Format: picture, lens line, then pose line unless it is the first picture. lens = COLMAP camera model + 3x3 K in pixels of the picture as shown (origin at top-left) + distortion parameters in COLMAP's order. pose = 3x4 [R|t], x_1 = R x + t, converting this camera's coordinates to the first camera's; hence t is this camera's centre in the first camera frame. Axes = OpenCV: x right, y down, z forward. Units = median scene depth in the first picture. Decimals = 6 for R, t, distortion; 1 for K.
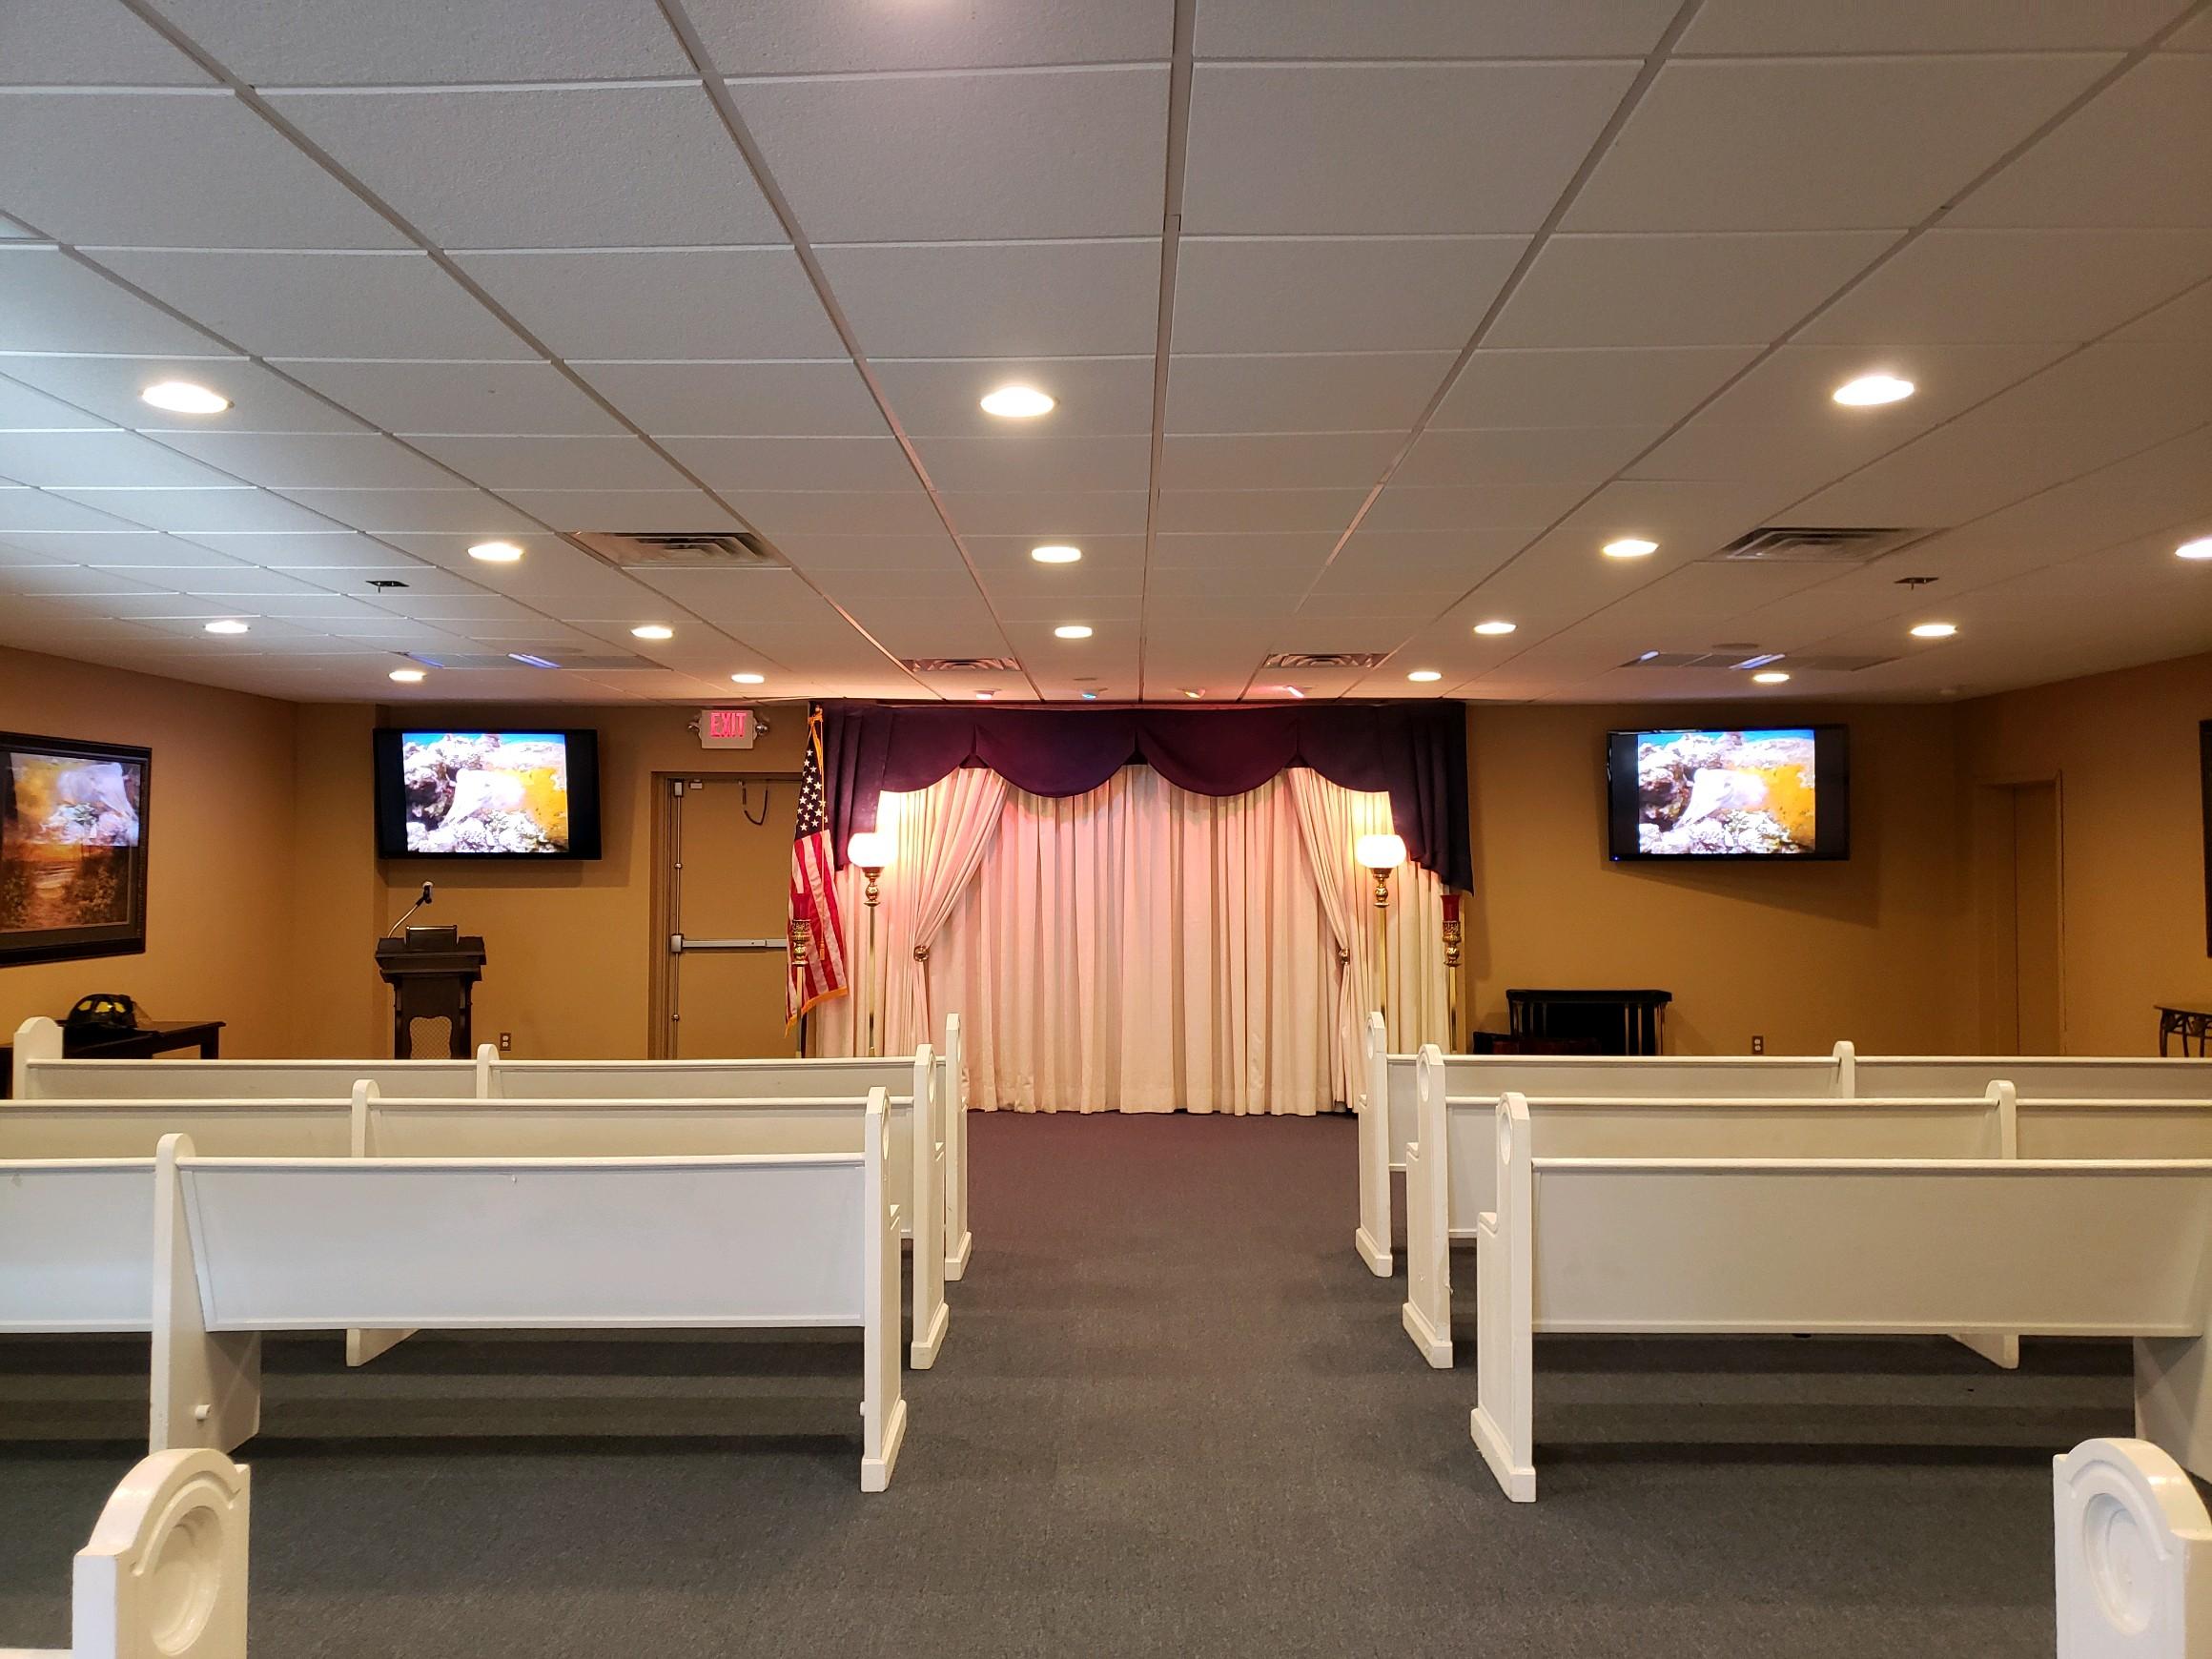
lens RADIAL K [[1719.5, 0, 1106.0], [0, 1719.5, 829.5], [0, 0, 1]] dist [0.094689, -0.234636]
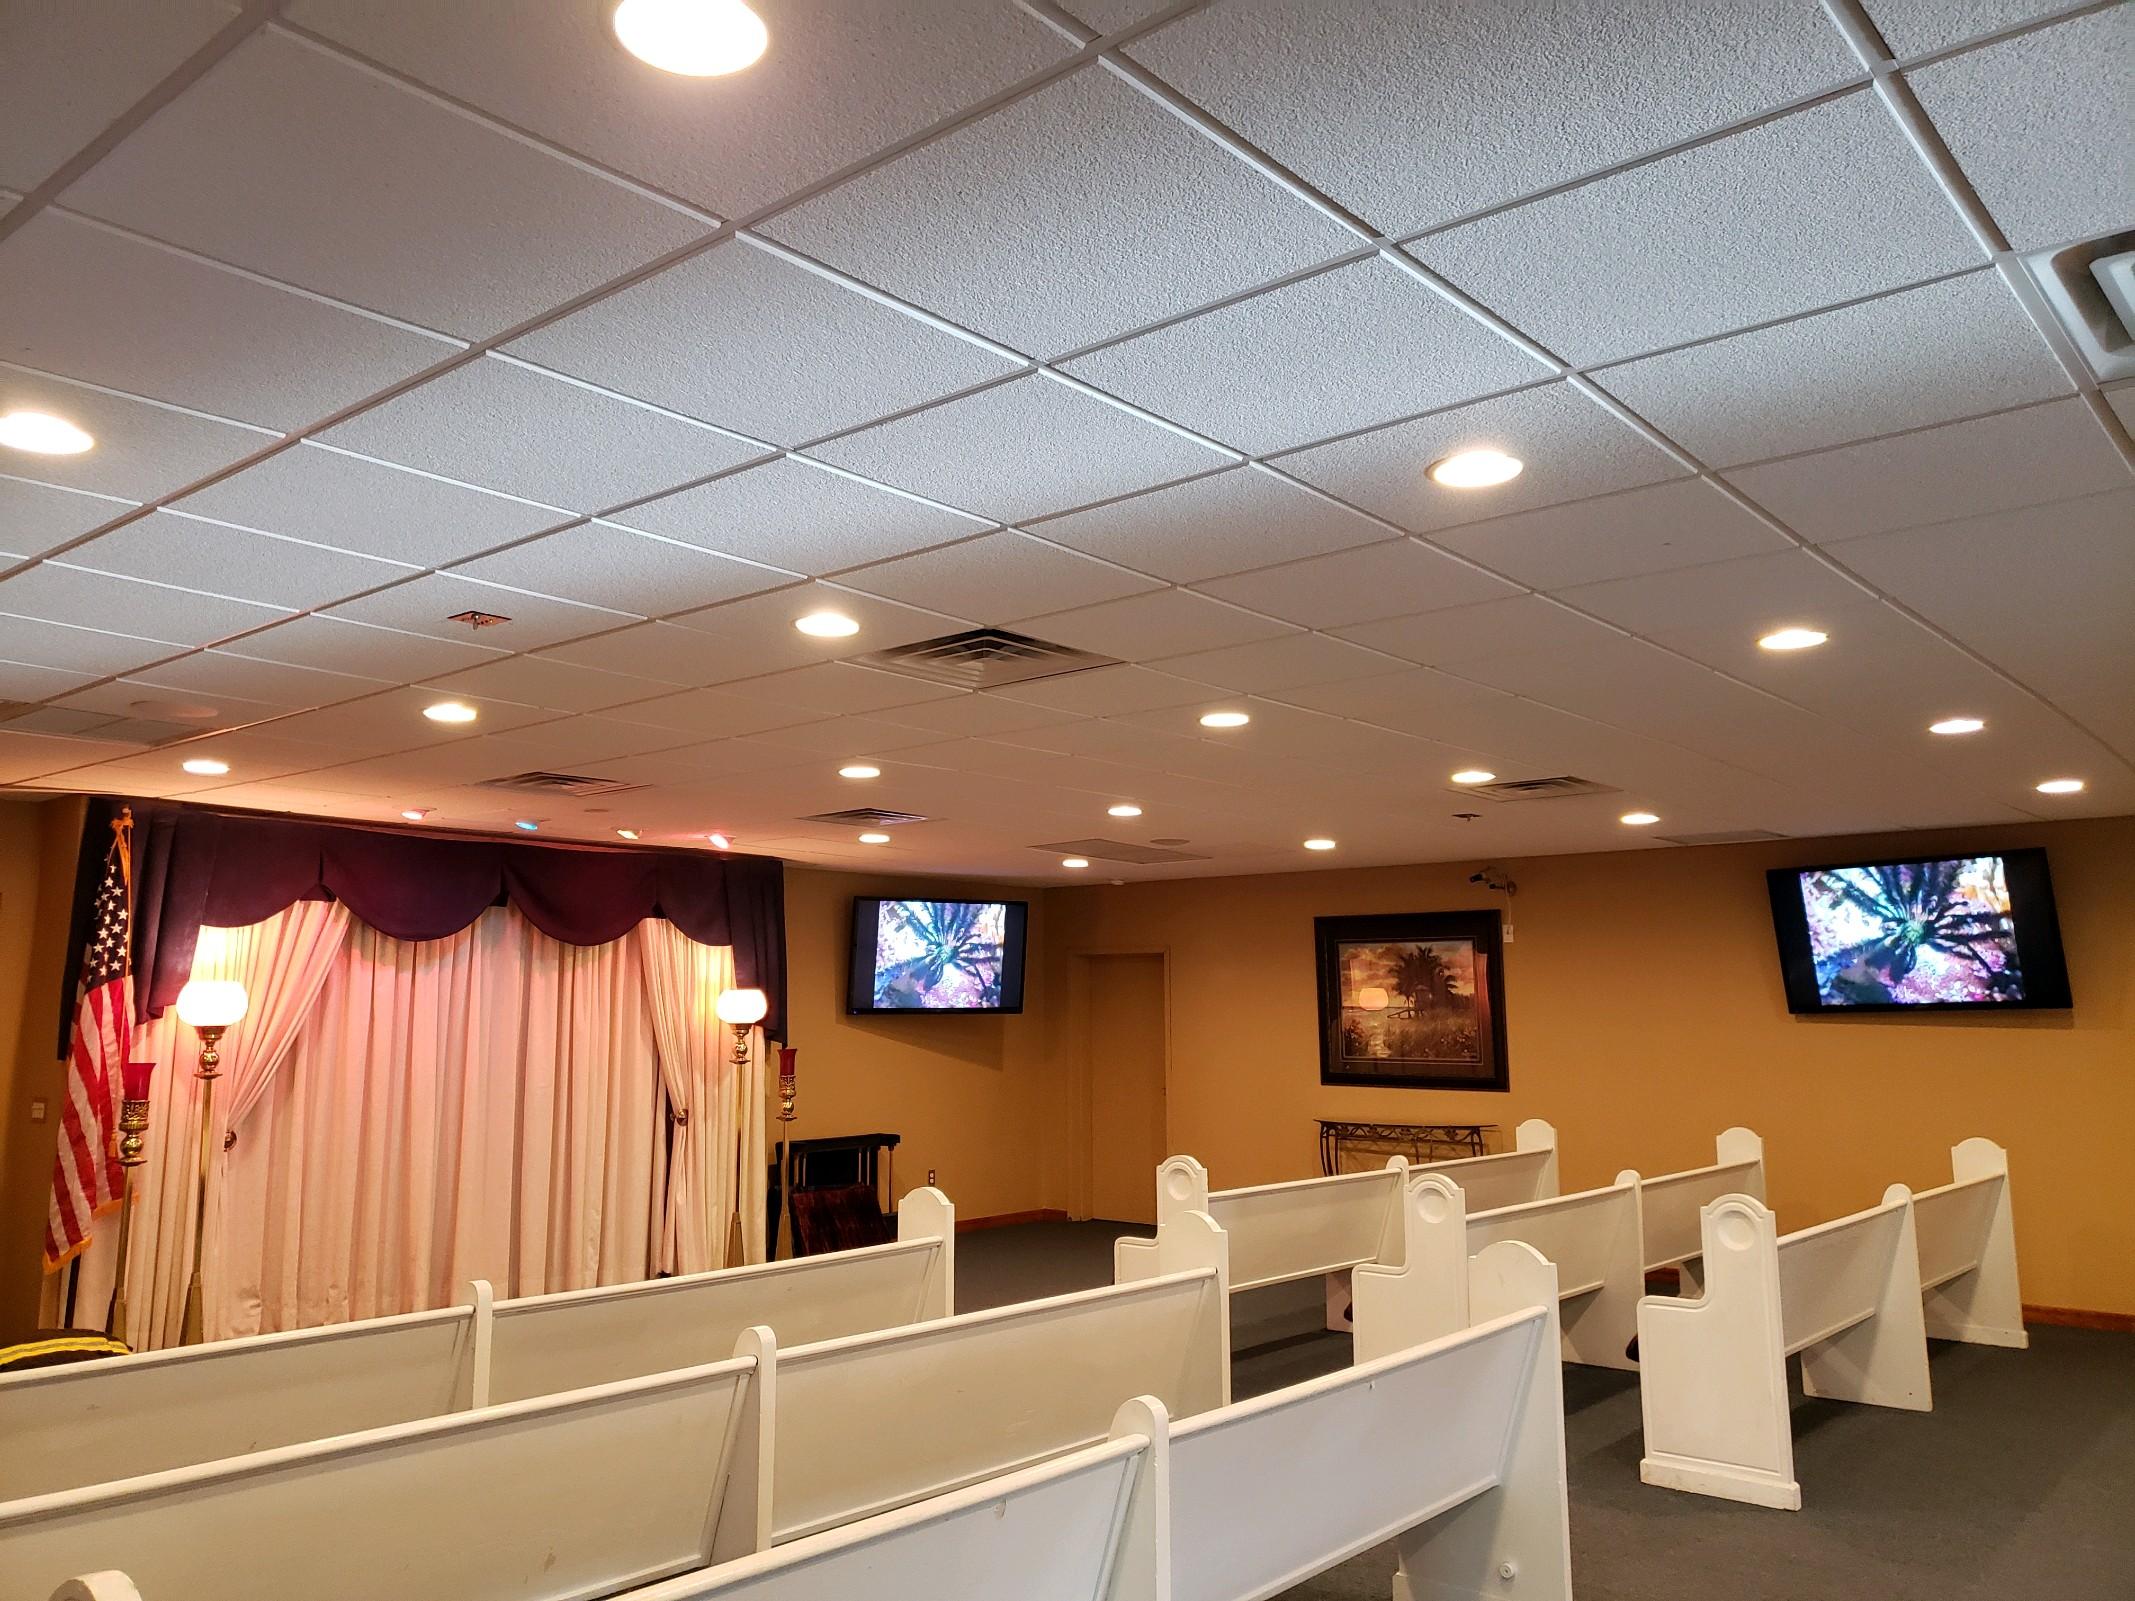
lens RADIAL K [[1659.7, 0, 1067.5], [0, 1659.7, 800.5], [0, 0, 1]] dist [0.094689, -0.234636]
pose [[0.629058, 0.097658, 0.771200, -0.464248], [-0.011747, 0.993158, -0.116183, 0.004215], [-0.777270, 0.064027, 0.625901, 0.240521]]
